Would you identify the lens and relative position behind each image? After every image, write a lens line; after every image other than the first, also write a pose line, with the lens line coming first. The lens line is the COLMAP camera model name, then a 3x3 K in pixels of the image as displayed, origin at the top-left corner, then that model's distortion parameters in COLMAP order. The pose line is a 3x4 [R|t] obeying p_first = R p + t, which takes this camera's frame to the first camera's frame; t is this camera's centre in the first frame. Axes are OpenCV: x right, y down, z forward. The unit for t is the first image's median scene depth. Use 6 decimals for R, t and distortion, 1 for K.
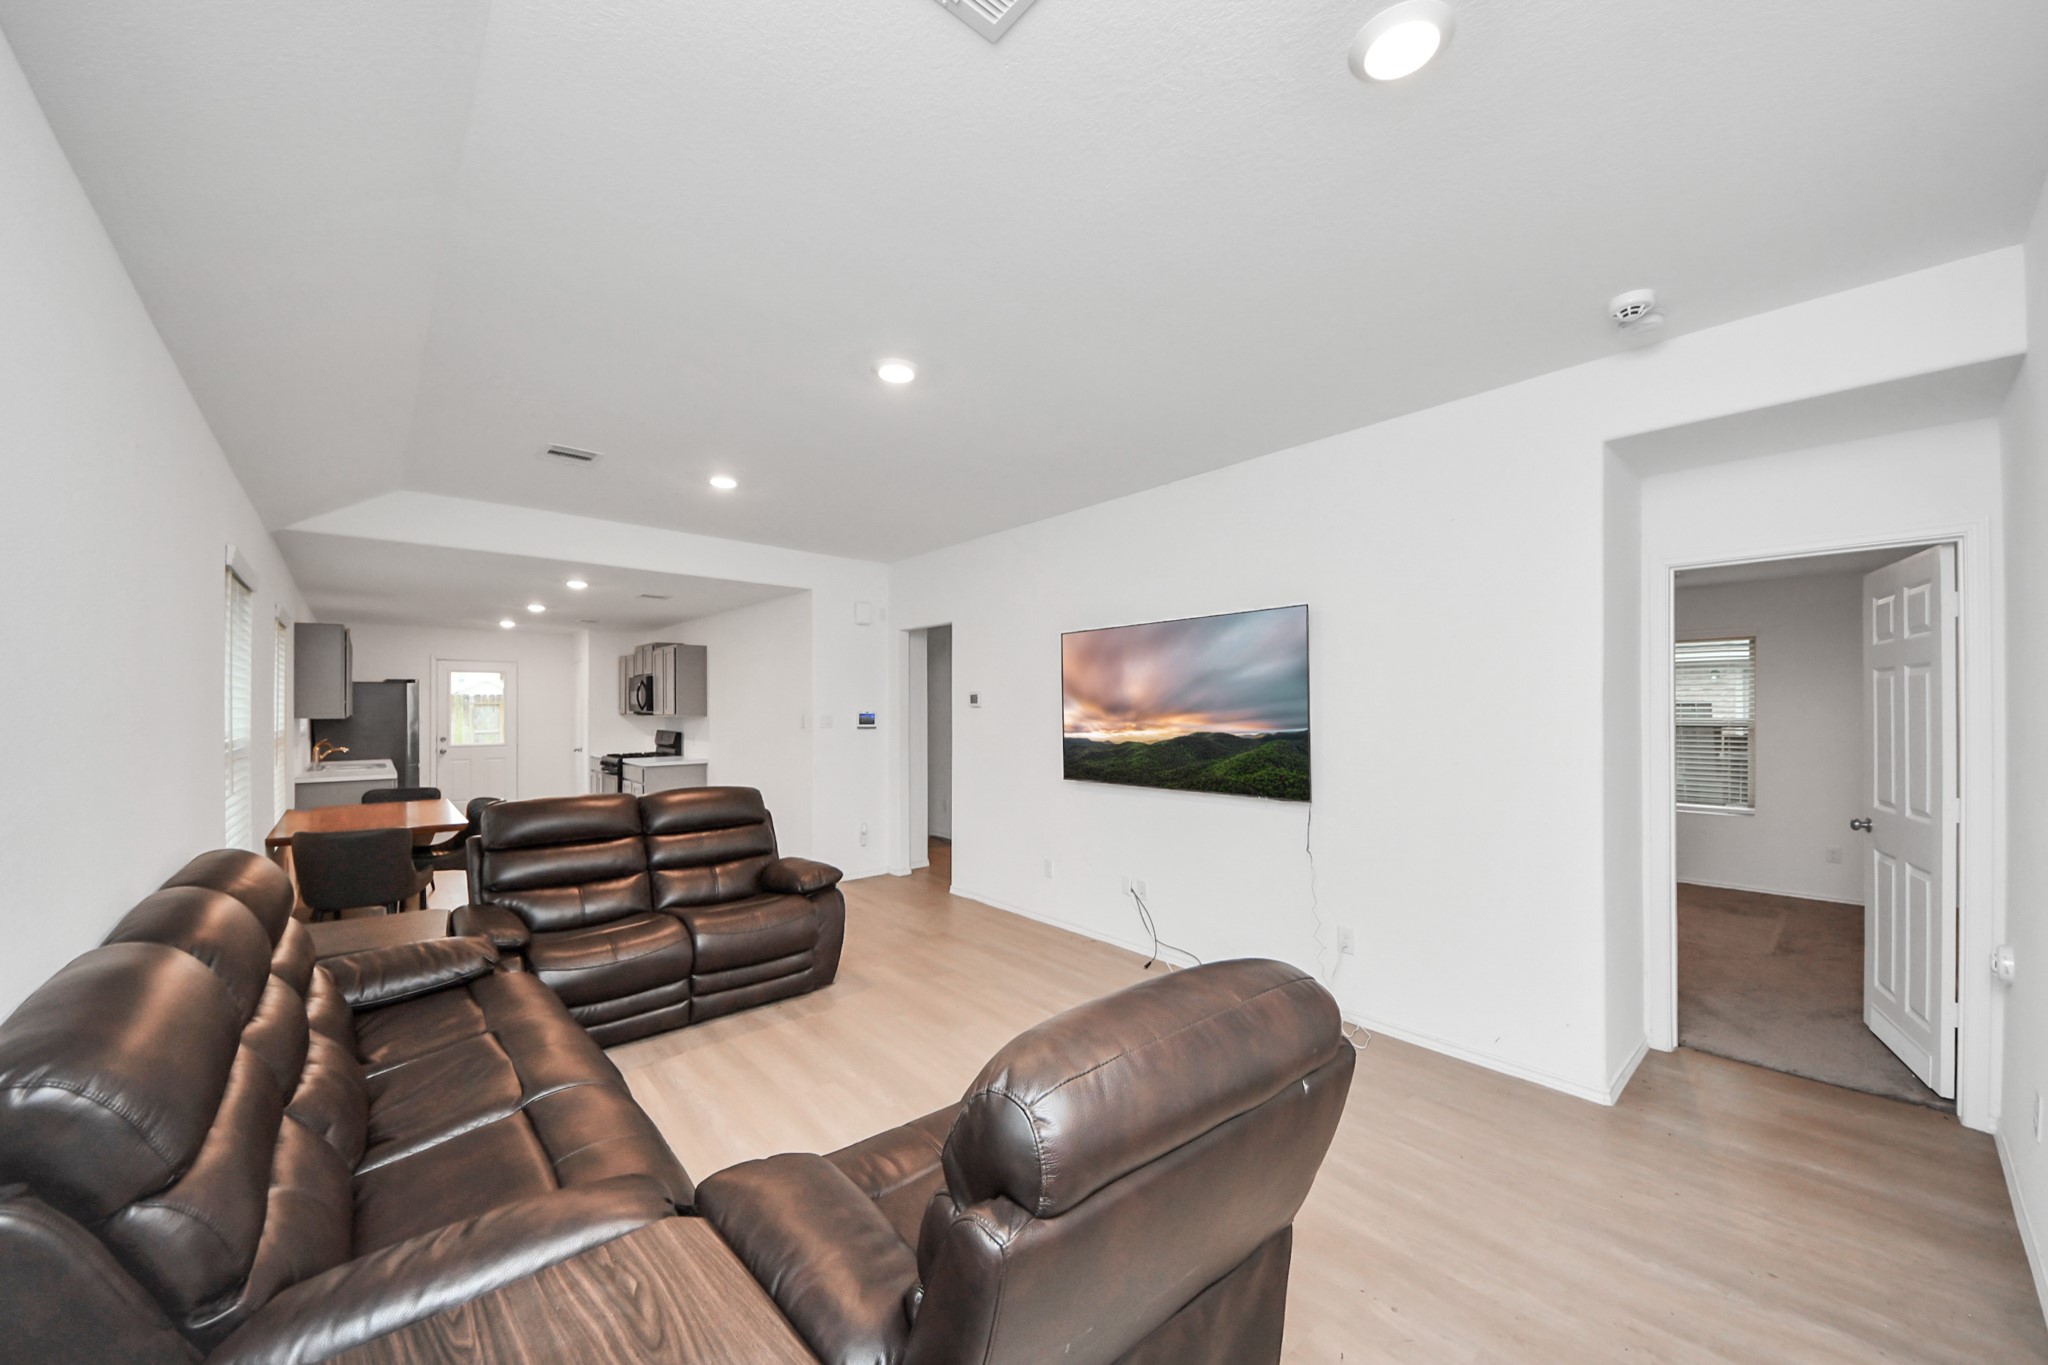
lens RADIAL K [[764.8, 0, 986.4], [0, 764.8, 707.6], [0, 0, 1]] dist [0.003515, -0.002589]
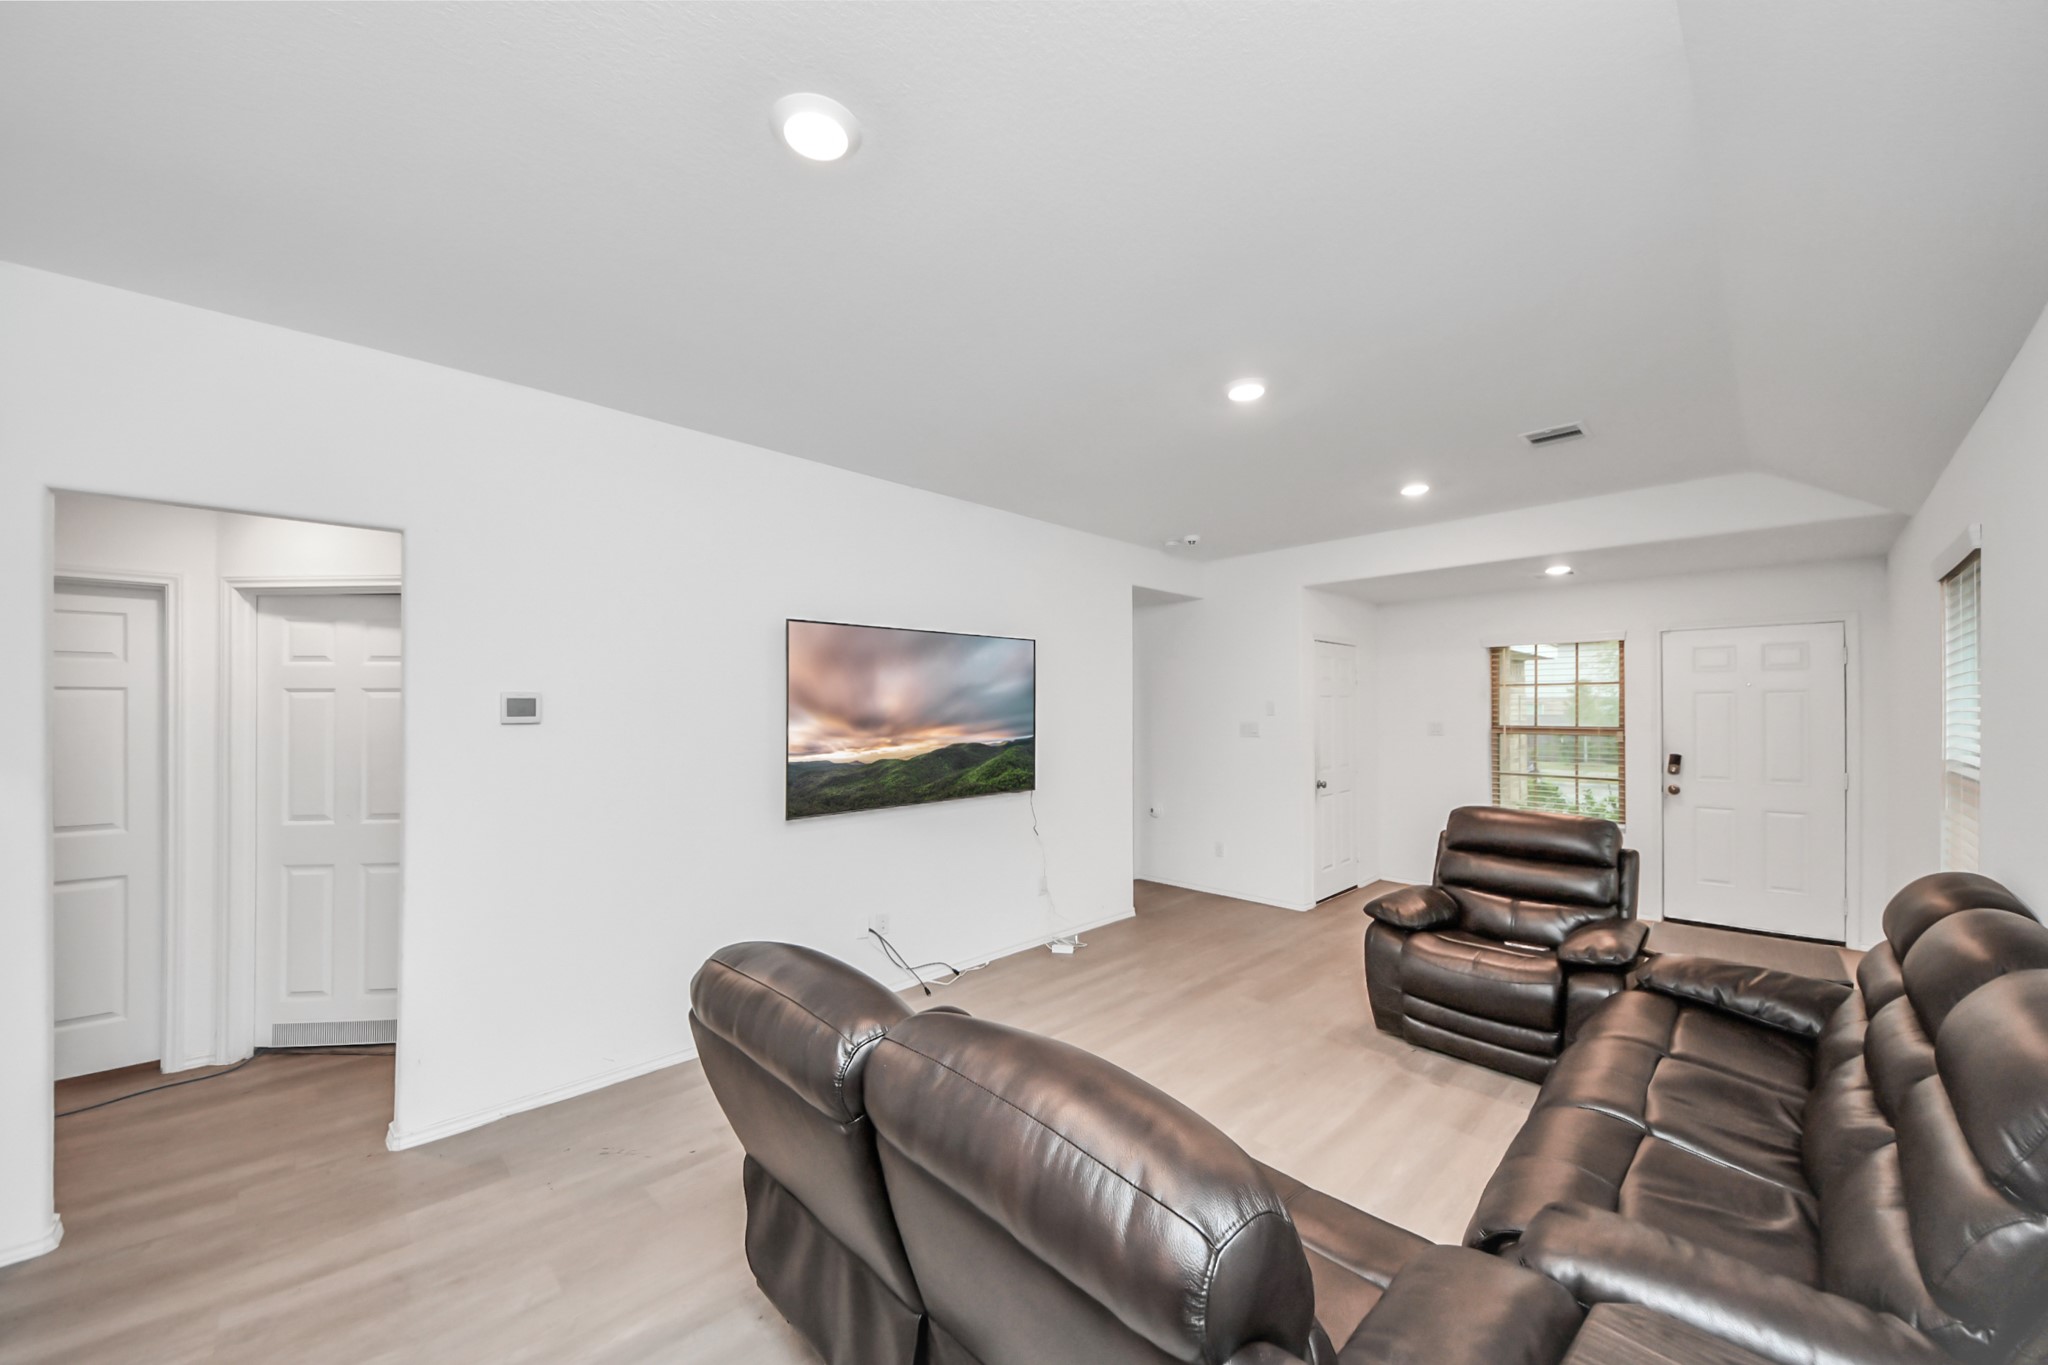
lens RADIAL K [[764.8, 0, 1031.9], [0, 764.8, 698.8], [0, 0, 1]] dist [0.003515, -0.002589]
pose [[-0.057130, 0.012315, 0.998291, -0.722847], [0.002863, 0.999922, -0.012171, -0.014802], [-0.998363, 0.002163, -0.057160, 0.900215]]
